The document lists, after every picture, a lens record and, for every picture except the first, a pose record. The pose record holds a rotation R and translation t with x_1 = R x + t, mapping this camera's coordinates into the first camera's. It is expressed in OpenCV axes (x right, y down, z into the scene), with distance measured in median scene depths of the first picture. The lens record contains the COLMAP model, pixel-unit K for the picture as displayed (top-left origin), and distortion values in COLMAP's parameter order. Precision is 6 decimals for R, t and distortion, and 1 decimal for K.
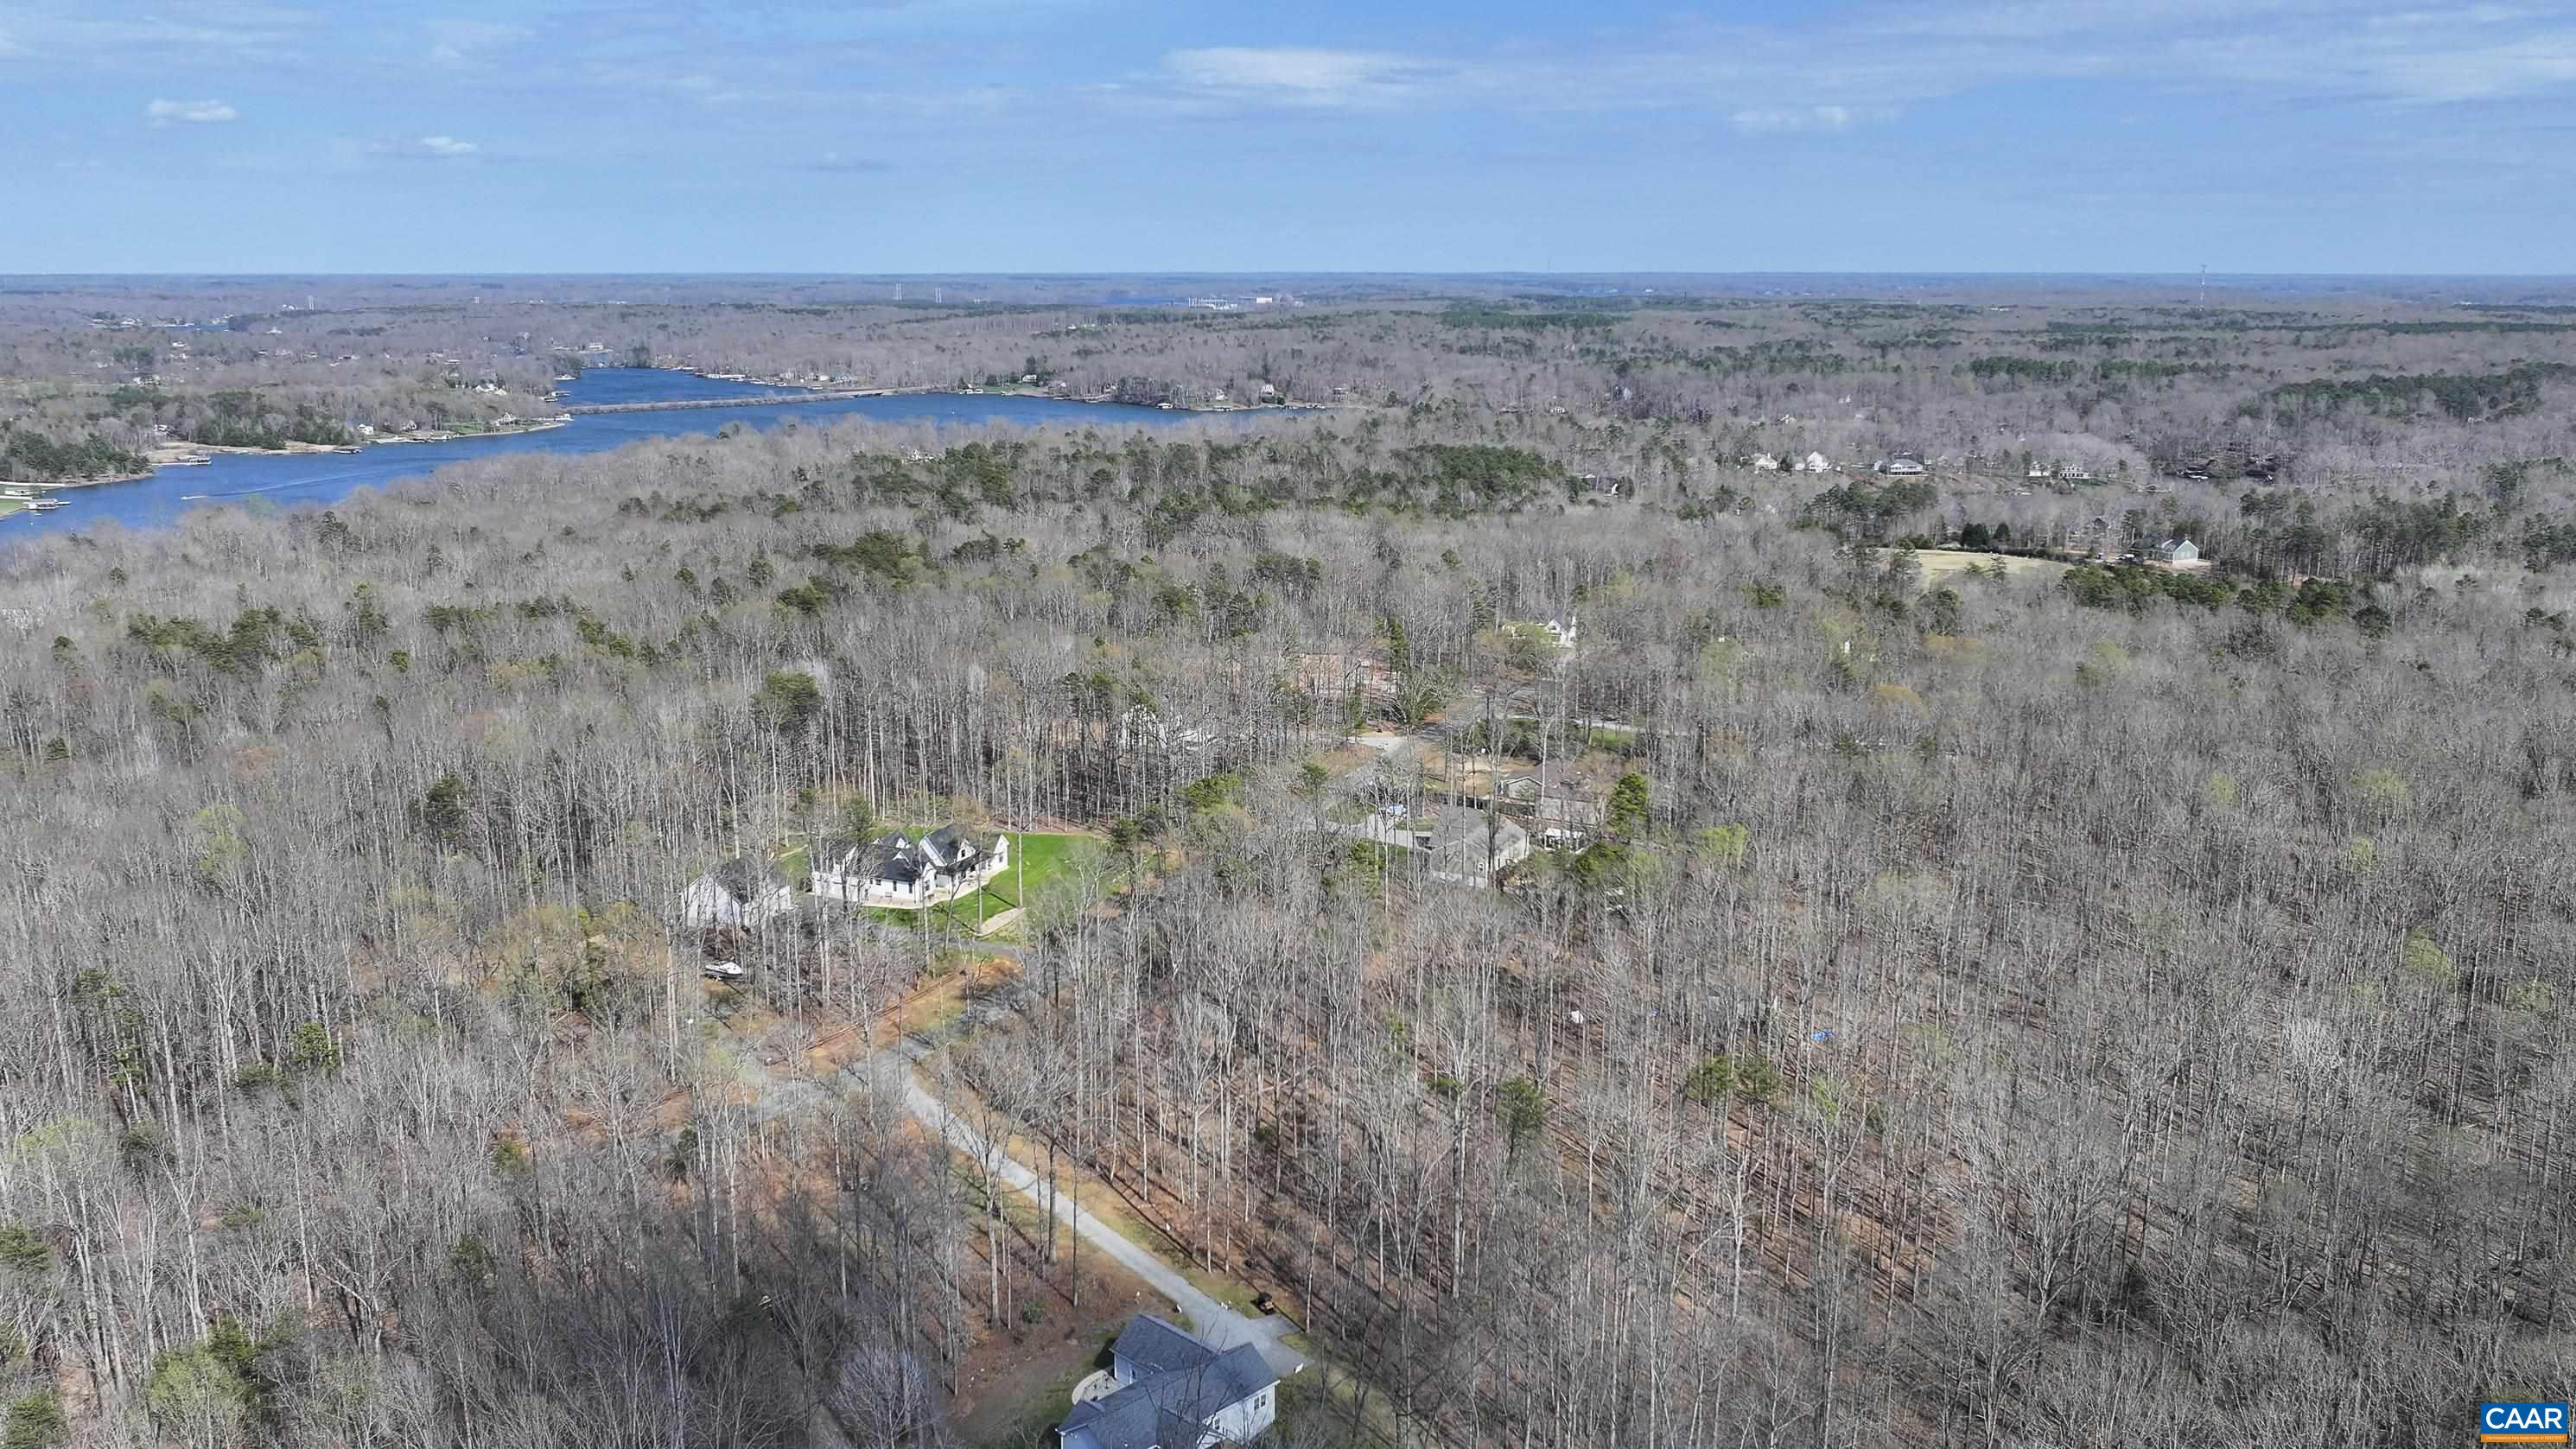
lens RADIAL K [[2129.0, 0, 1288.0], [0, 2129.0, 724.5], [0, 0, 1]] dist [-0.001818, -0.000941]
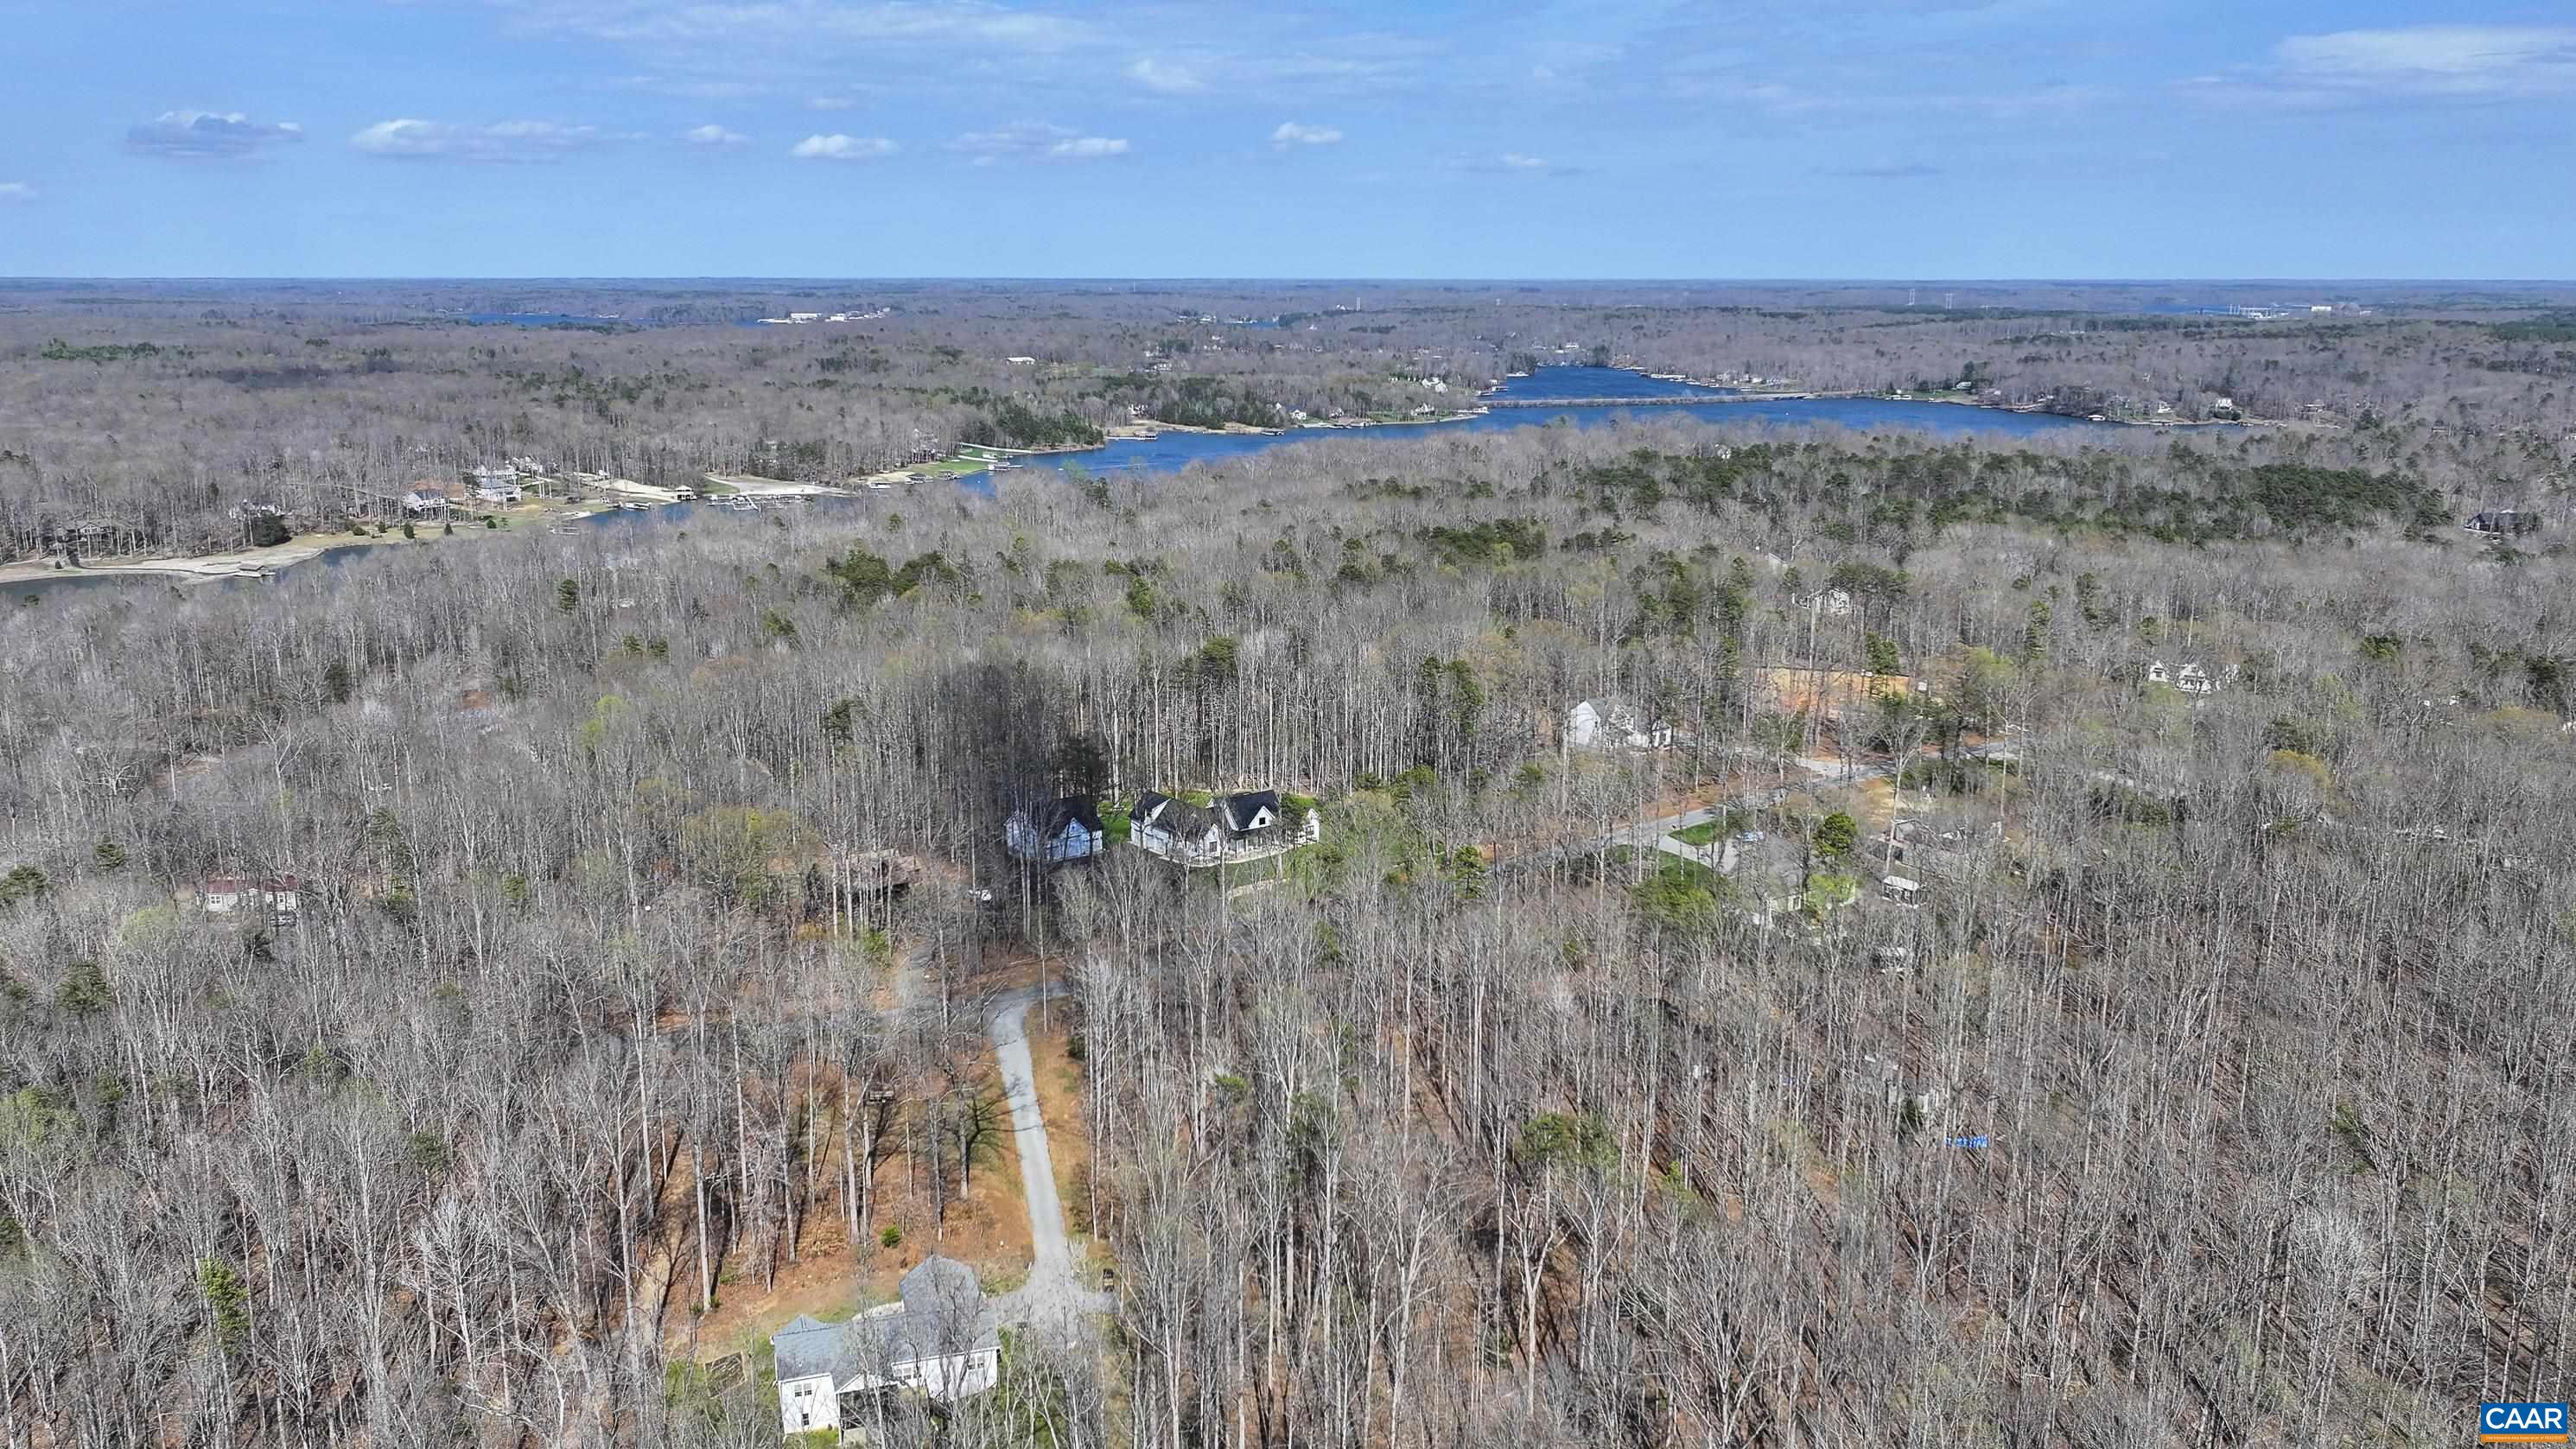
lens RADIAL K [[2096.8, 0, 1284.7], [0, 2096.8, 752.1], [0, 0, 1]] dist [-0.000273, -0.005316]
pose [[0.882859, 0.104660, -0.457828, 0.055688], [-0.099022, 0.994420, 0.036376, -0.001815], [0.459081, 0.013221, 0.888296, 0.019163]]
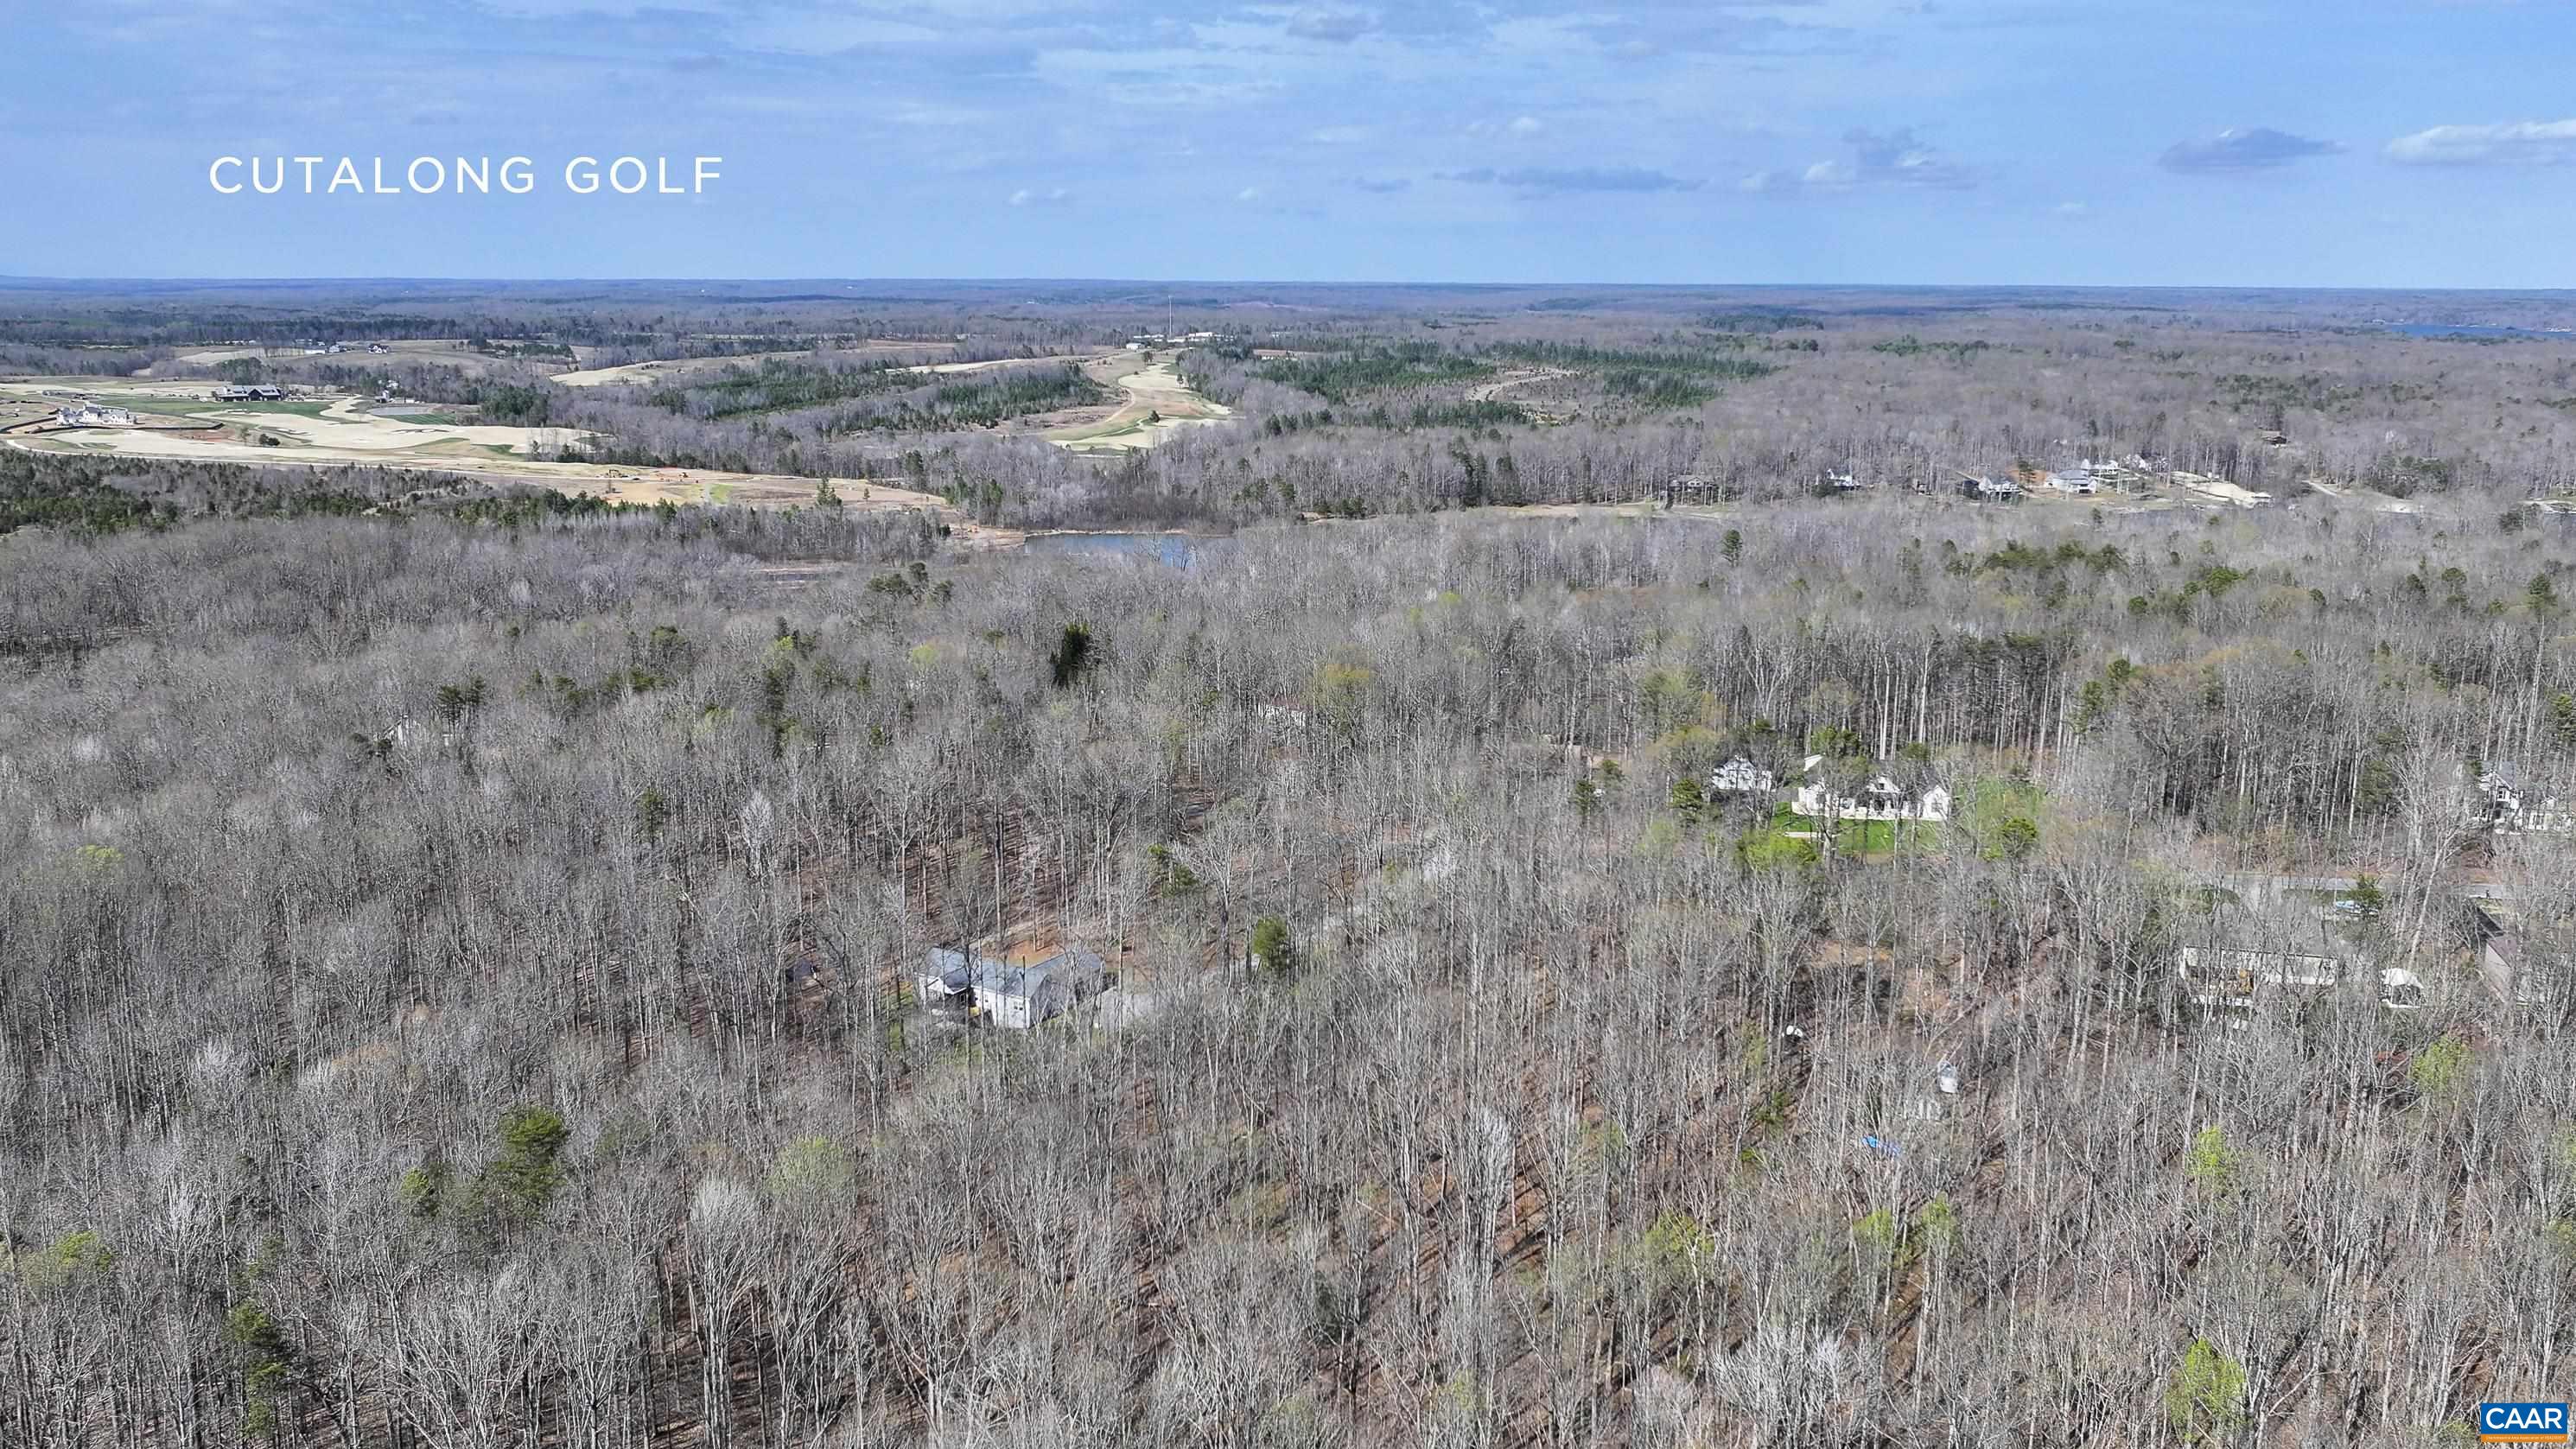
lens RADIAL K [[2096.8, 0, 1284.7], [0, 2096.8, 752.1], [0, 0, 1]] dist [-0.000273, -0.005316]
pose [[0.187298, 0.214484, -0.958601, 0.135010], [-0.209435, 0.962152, 0.174357, -0.012489], [0.959717, 0.168108, 0.225129, 0.083465]]
